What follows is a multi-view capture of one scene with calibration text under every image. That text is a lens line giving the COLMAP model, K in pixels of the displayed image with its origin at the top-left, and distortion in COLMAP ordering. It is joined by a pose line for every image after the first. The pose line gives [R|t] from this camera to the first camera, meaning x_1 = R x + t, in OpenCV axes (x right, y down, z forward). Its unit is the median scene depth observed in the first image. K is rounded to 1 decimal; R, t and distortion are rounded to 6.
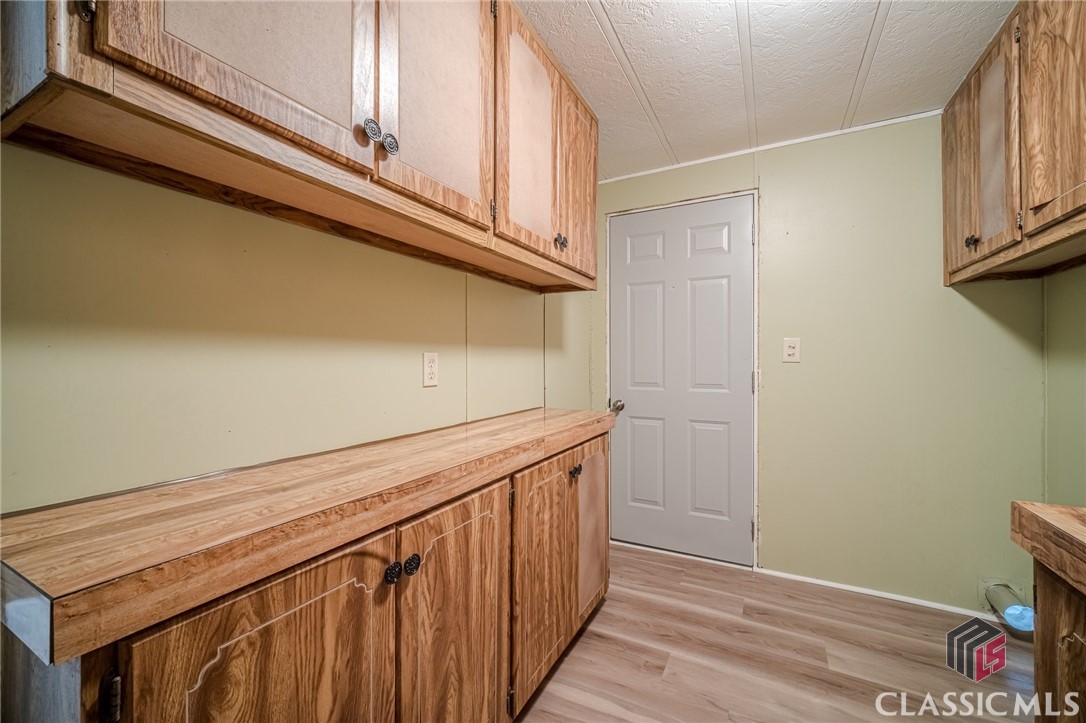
lens RADIAL K [[430.9, 0, 548.6], [0, 430.9, 360.1], [0, 0, 1]] dist [-0.006376, 0.000586]
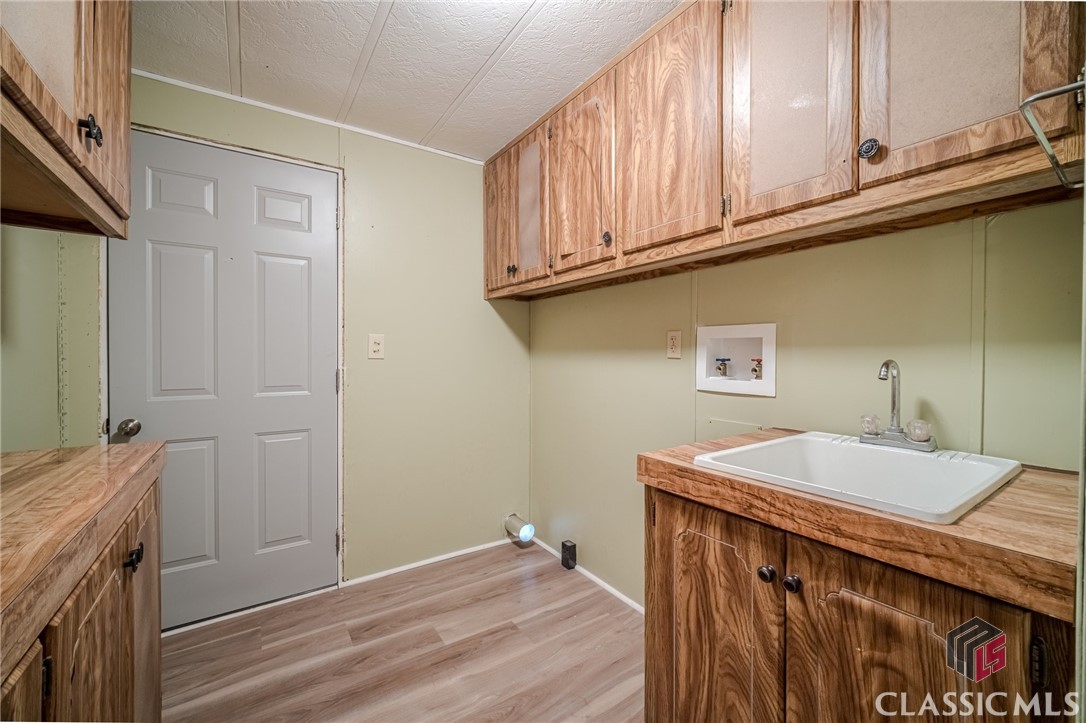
lens RADIAL K [[430.9, 0, 543.6], [0, 430.9, 357.4], [0, 0, 1]] dist [-0.006376, 0.000586]
pose [[0.472207, -0.003100, 0.881482, -0.161555], [-0.002562, 0.999985, 0.004889, -0.004868], [-0.881484, -0.004567, 0.472192, 0.255396]]
